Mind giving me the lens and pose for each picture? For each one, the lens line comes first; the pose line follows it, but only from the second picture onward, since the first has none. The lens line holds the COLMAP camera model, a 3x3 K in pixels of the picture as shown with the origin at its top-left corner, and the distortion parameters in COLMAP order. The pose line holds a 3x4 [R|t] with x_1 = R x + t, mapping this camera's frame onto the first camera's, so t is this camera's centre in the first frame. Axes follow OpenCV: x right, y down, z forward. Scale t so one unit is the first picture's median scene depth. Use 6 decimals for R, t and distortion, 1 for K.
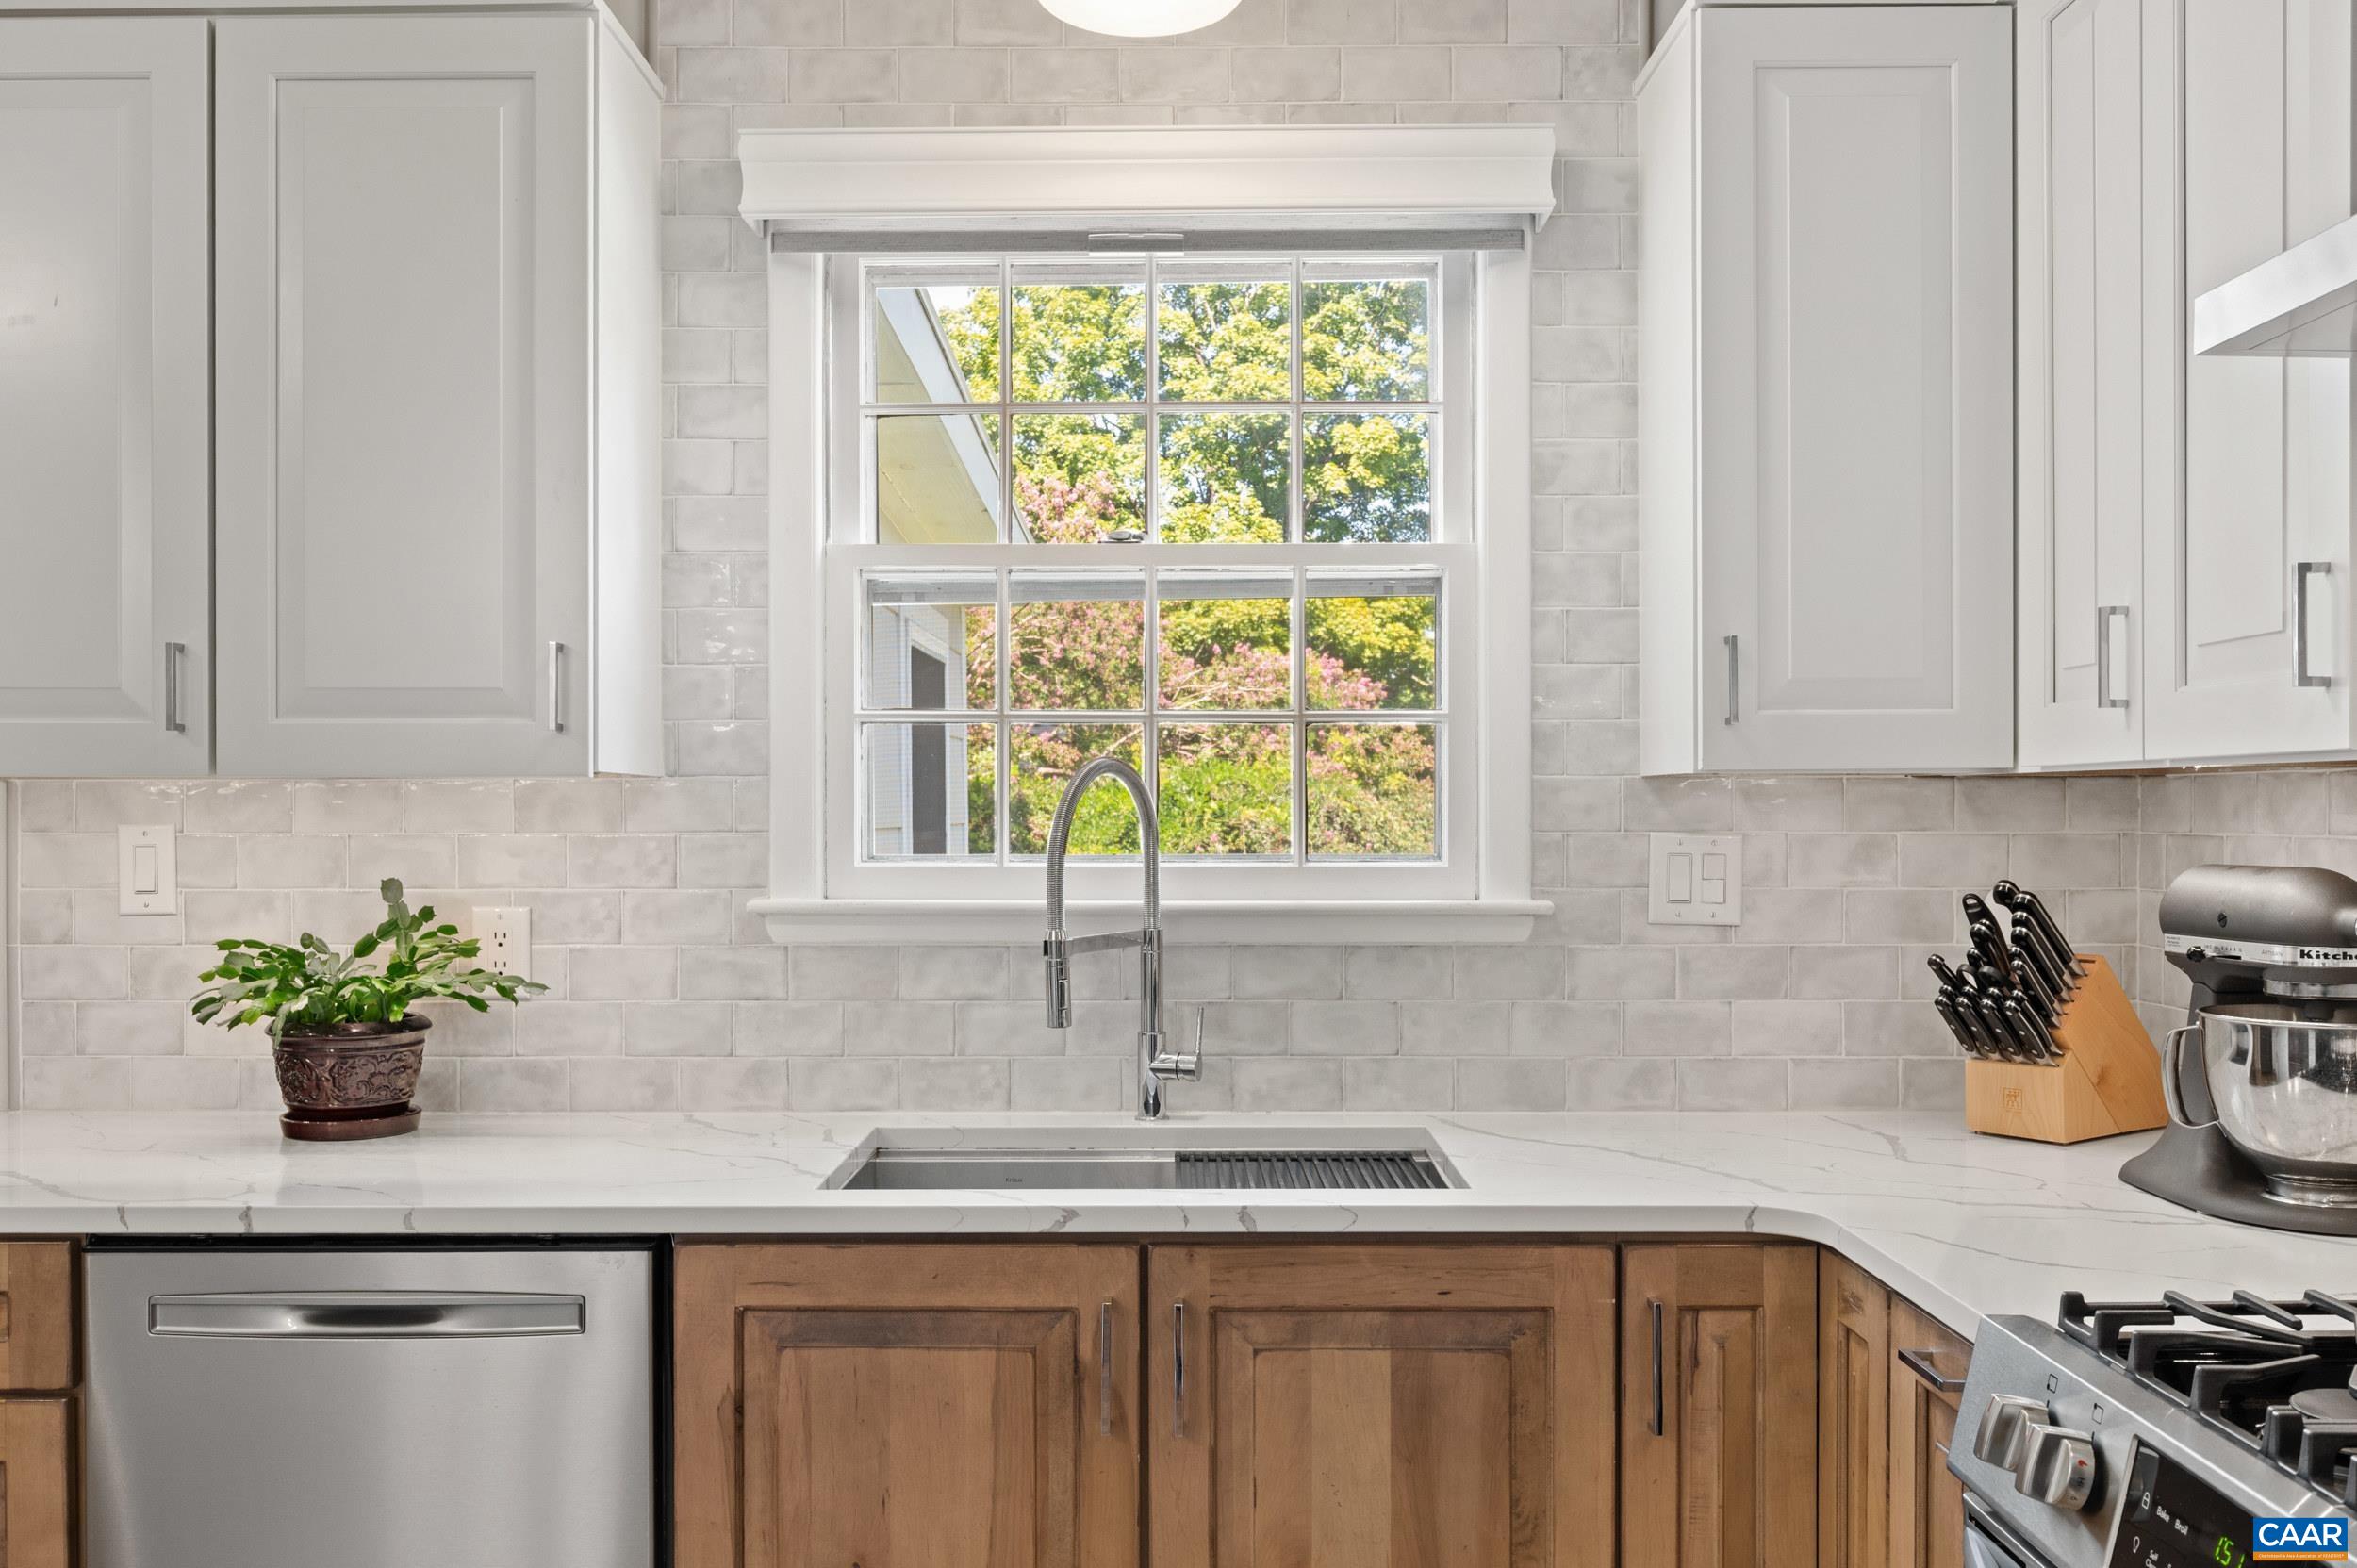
lens RADIAL K [[2013.2, 0, 1167.1], [0, 2013.2, 805.5], [0, 0, 1]] dist [0.002722, -0.015722]
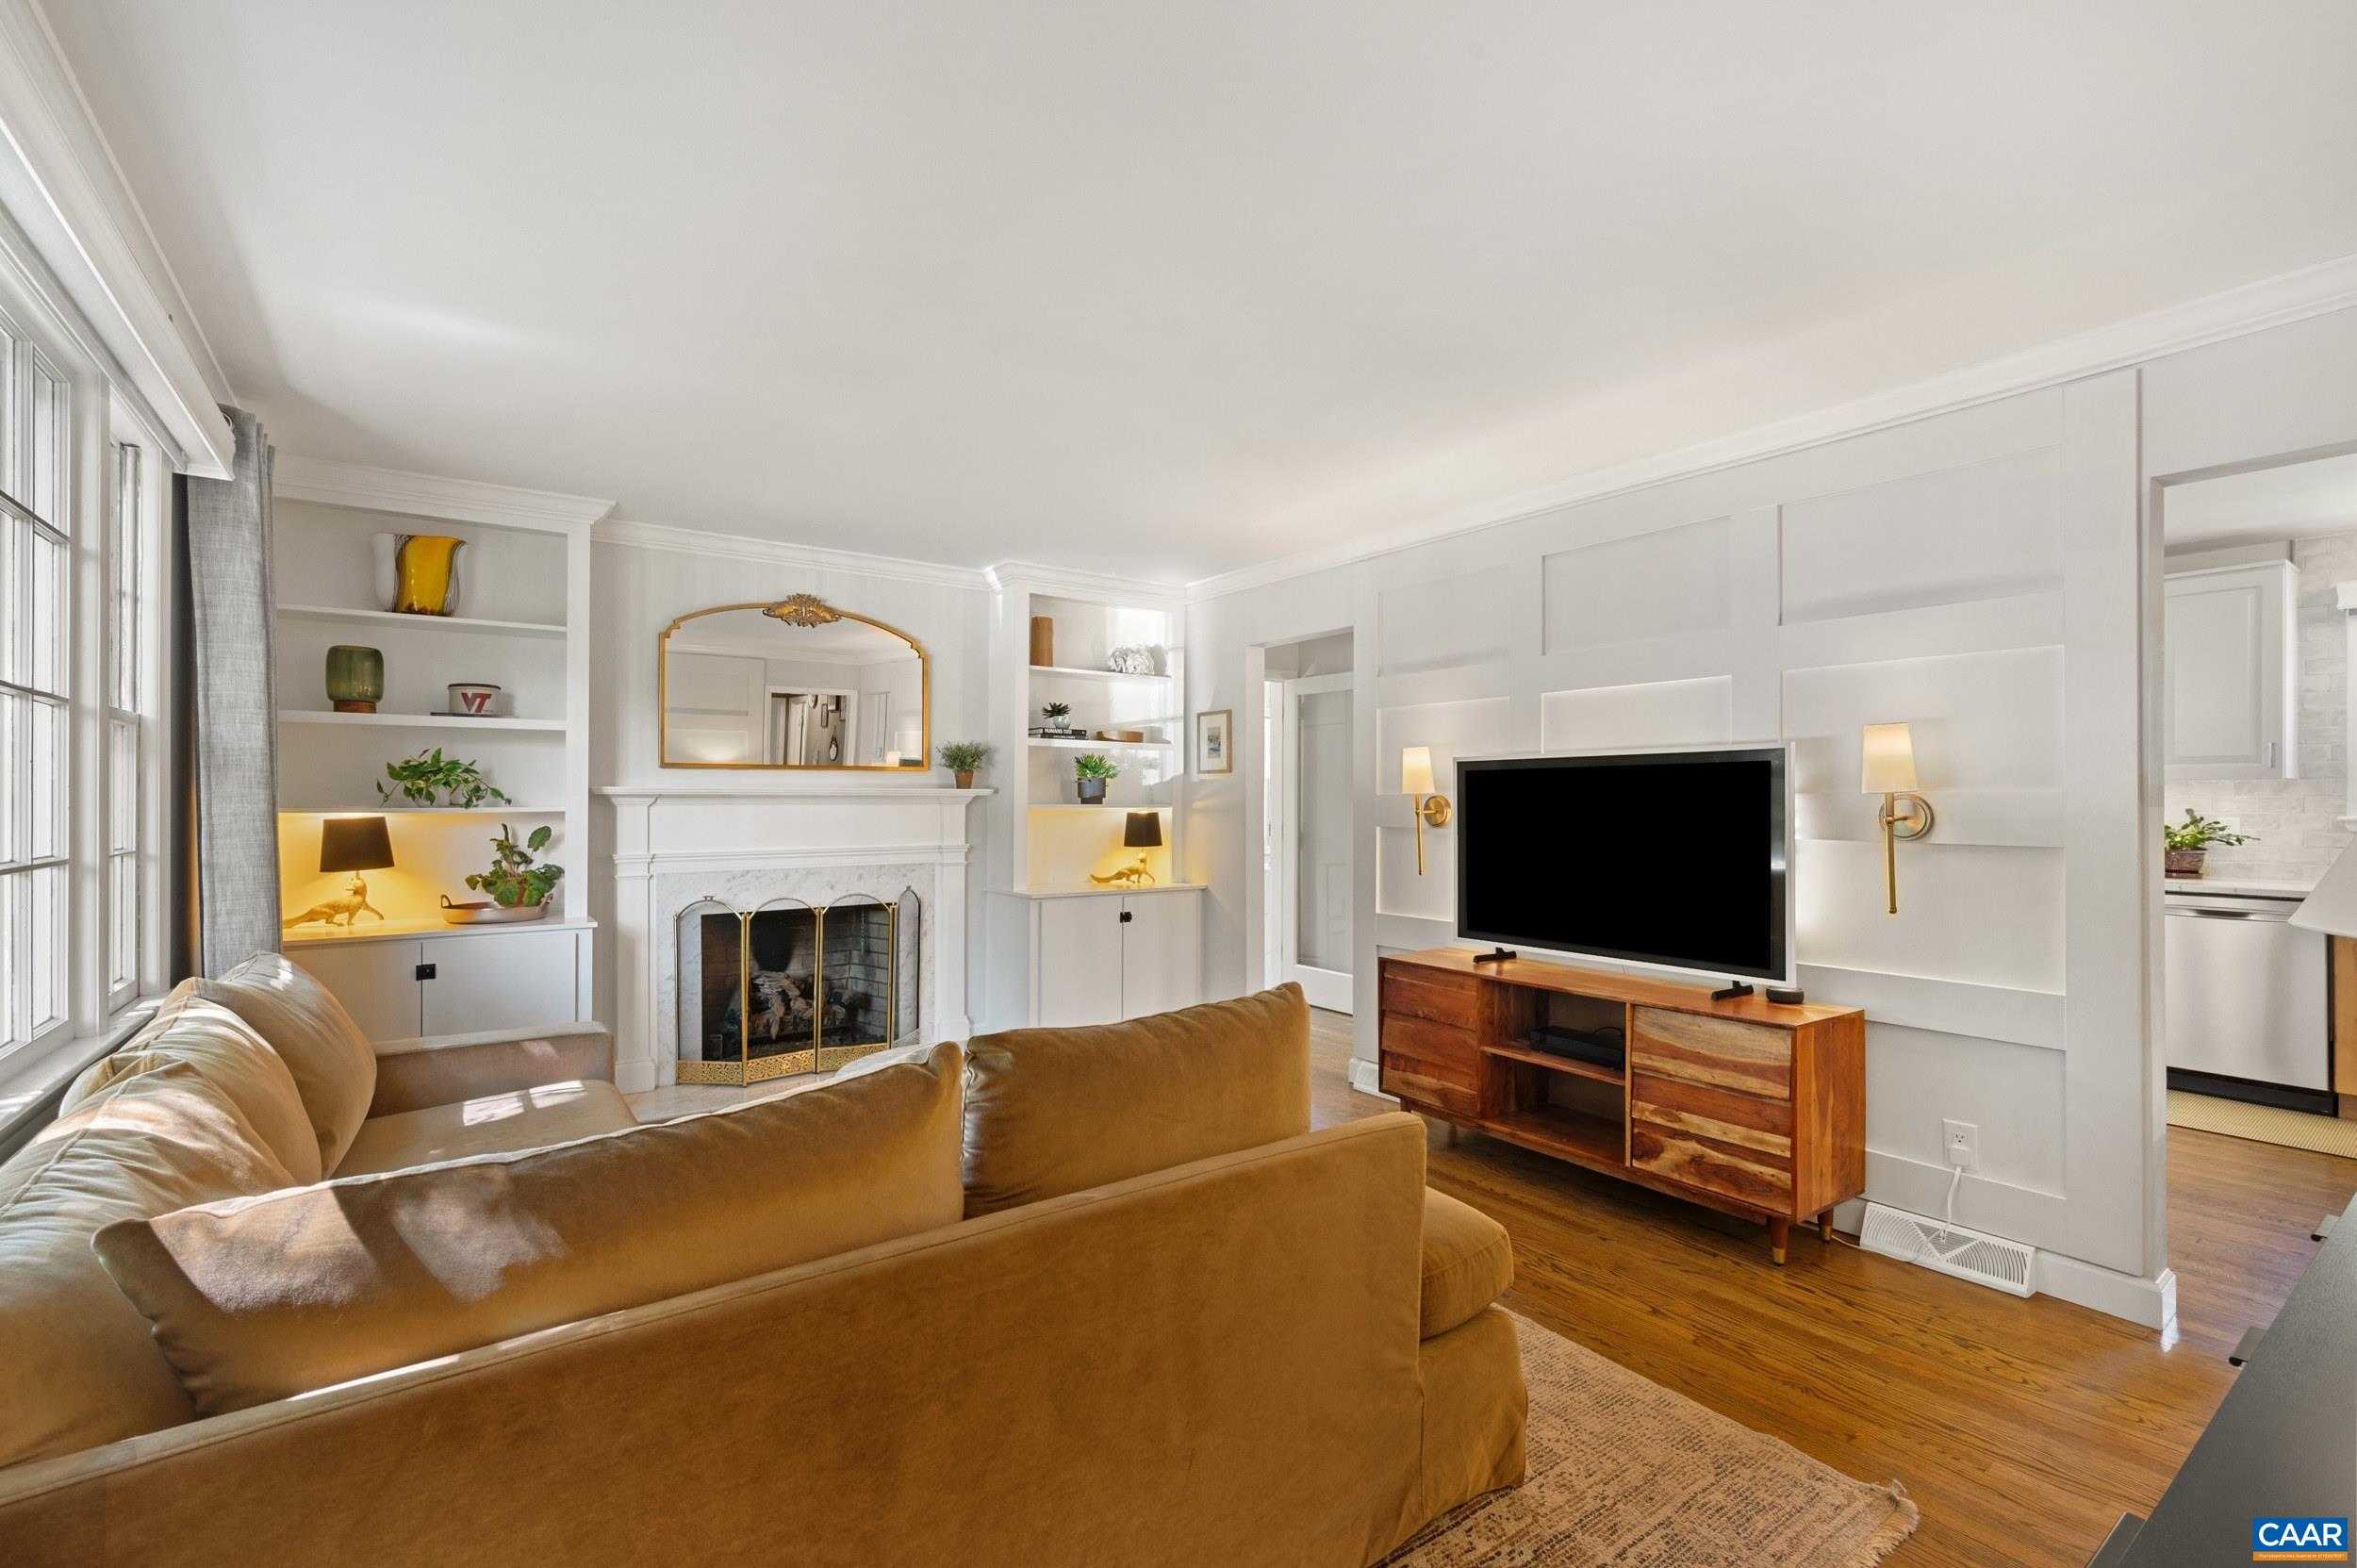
lens RADIAL K [[1037.8, 0, 1118.1], [0, 1037.8, 805.2], [0, 0, 1]] dist [-0.009792, 0.000636]
pose [[0.562133, 0.005345, -0.827030, 0.052147], [0.001987, 0.999968, 0.007813, 0.011407], [0.827045, -0.006035, 0.562104, -1.548676]]
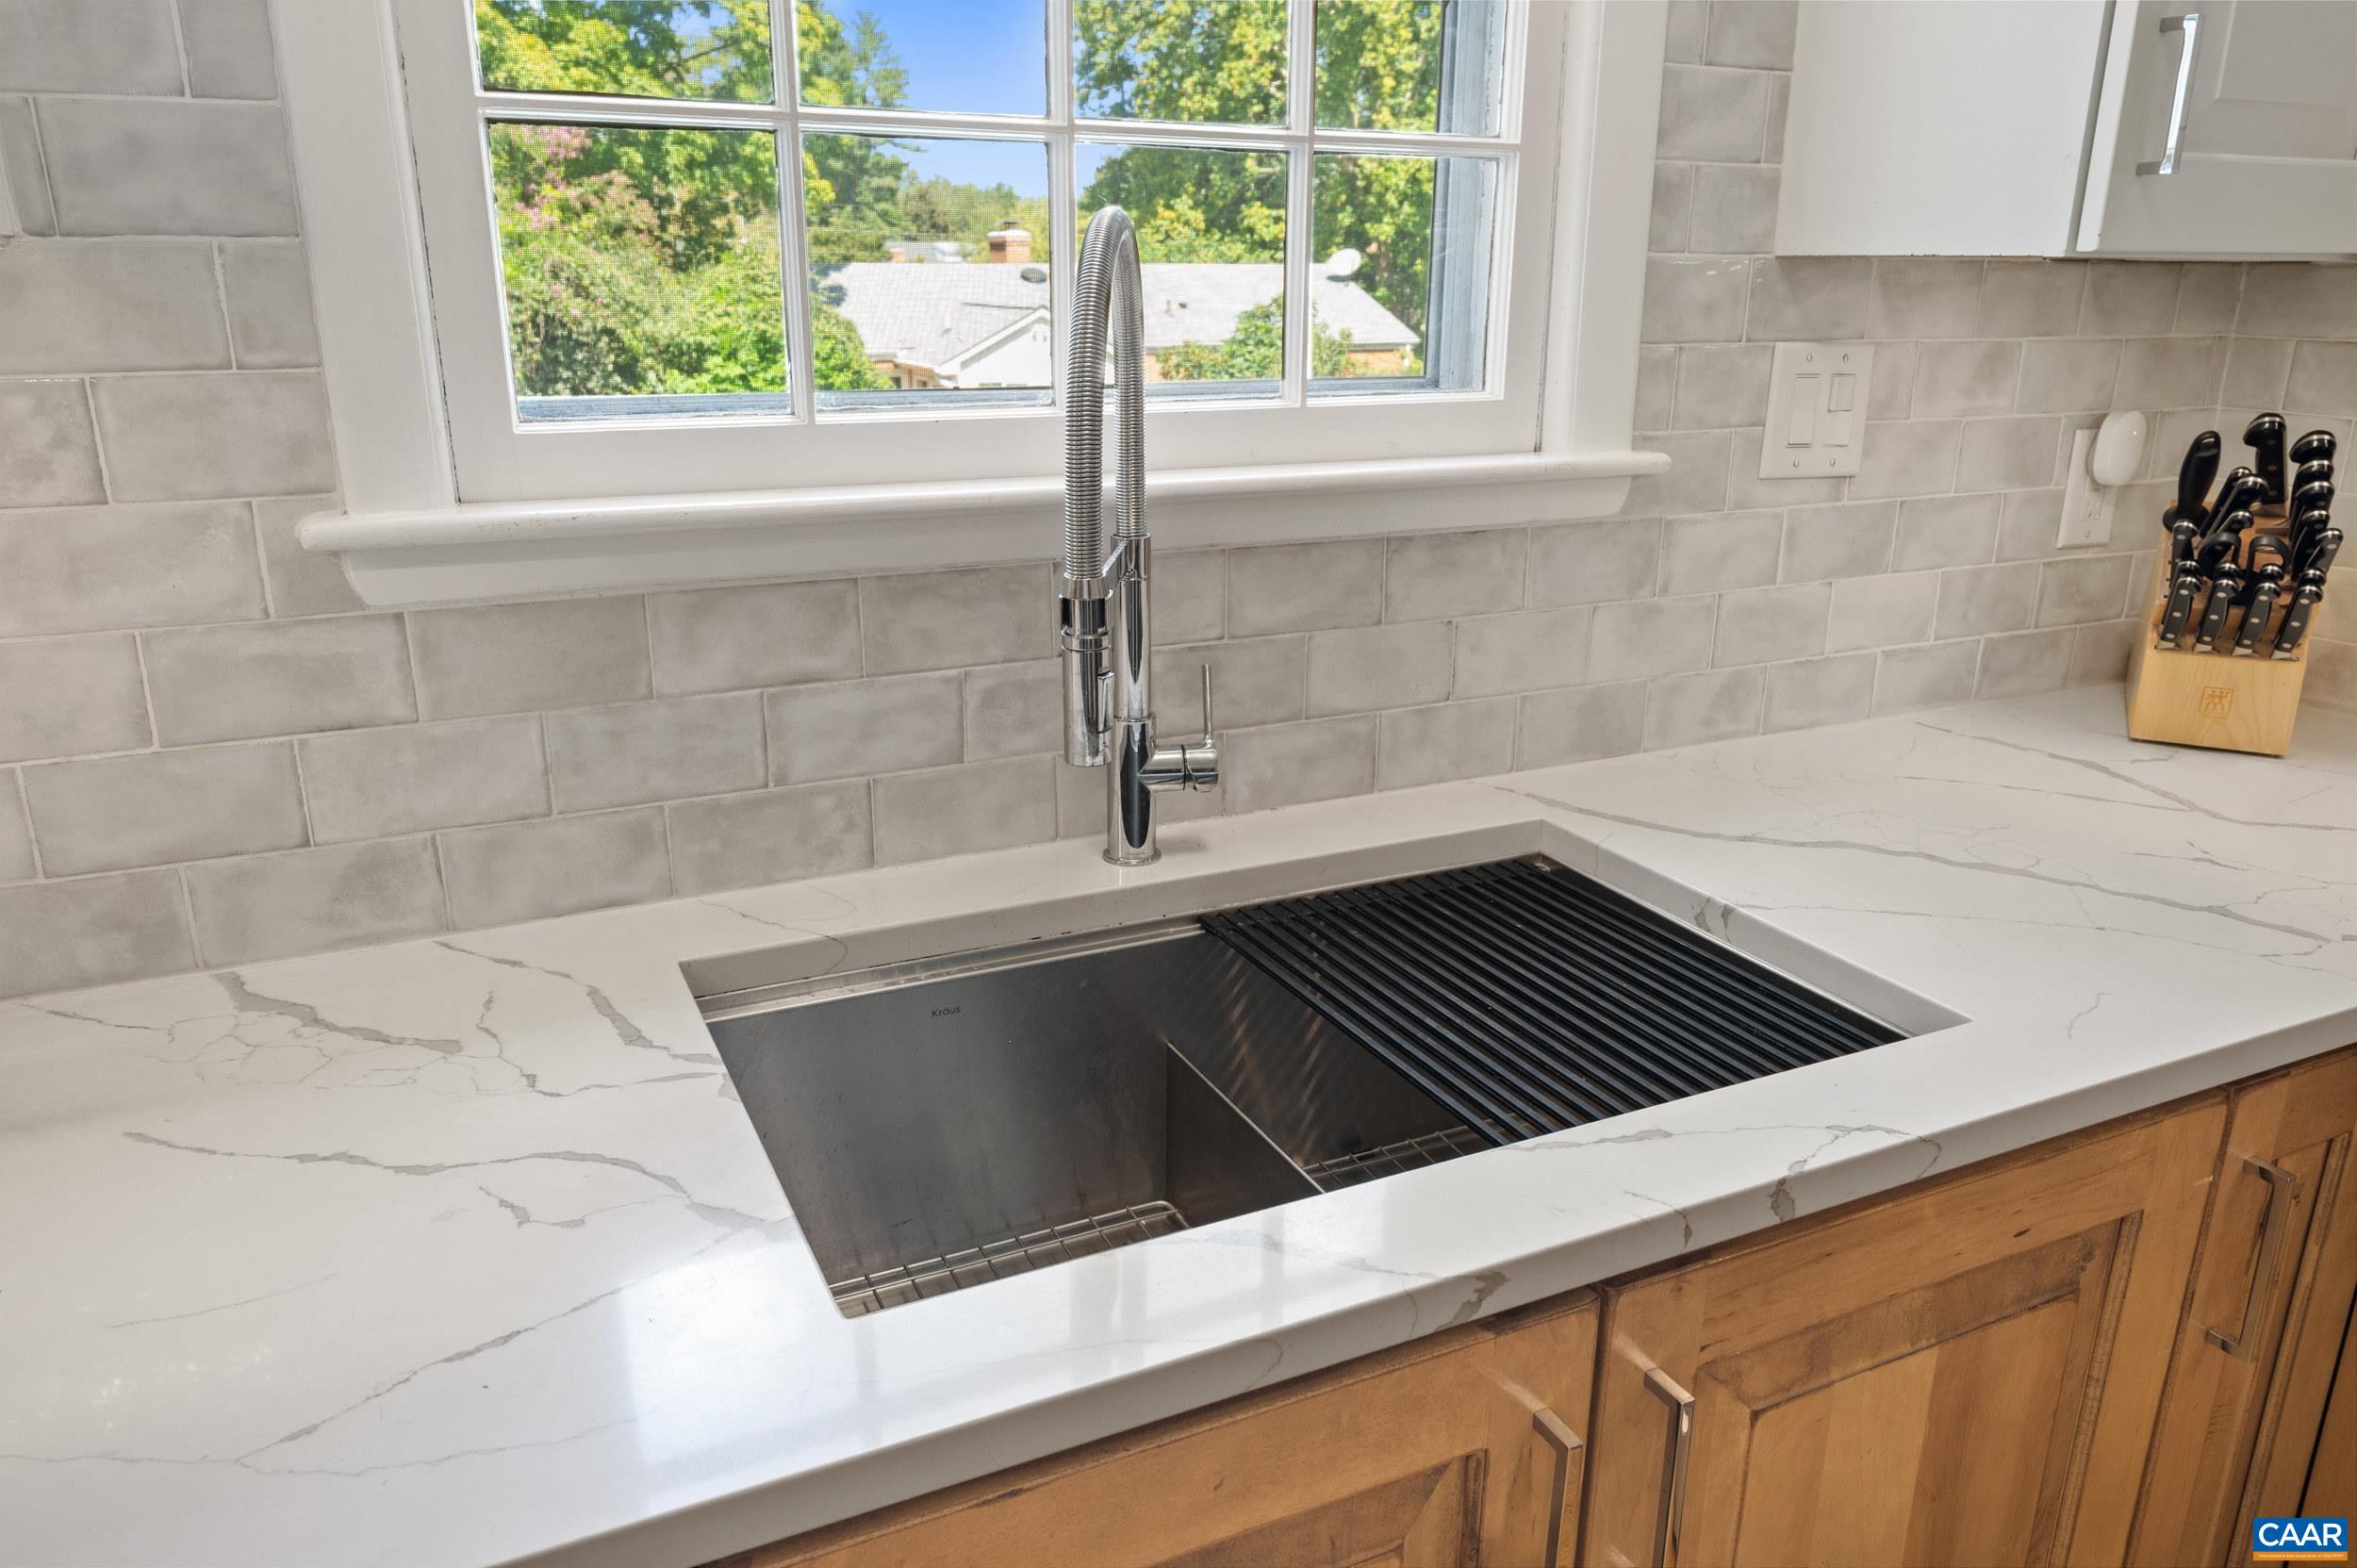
lens RADIAL K [[1639.8, 0, 1166.7], [0, 1639.8, 787.4], [0, 0, 1]] dist [-0.004657, 0.002433]
pose [[0.896977, -0.128110, 0.423107, -0.196564], [-0.008042, 0.952203, 0.305361, -0.010959], [-0.442003, -0.277304, 0.853074, 0.579742]]
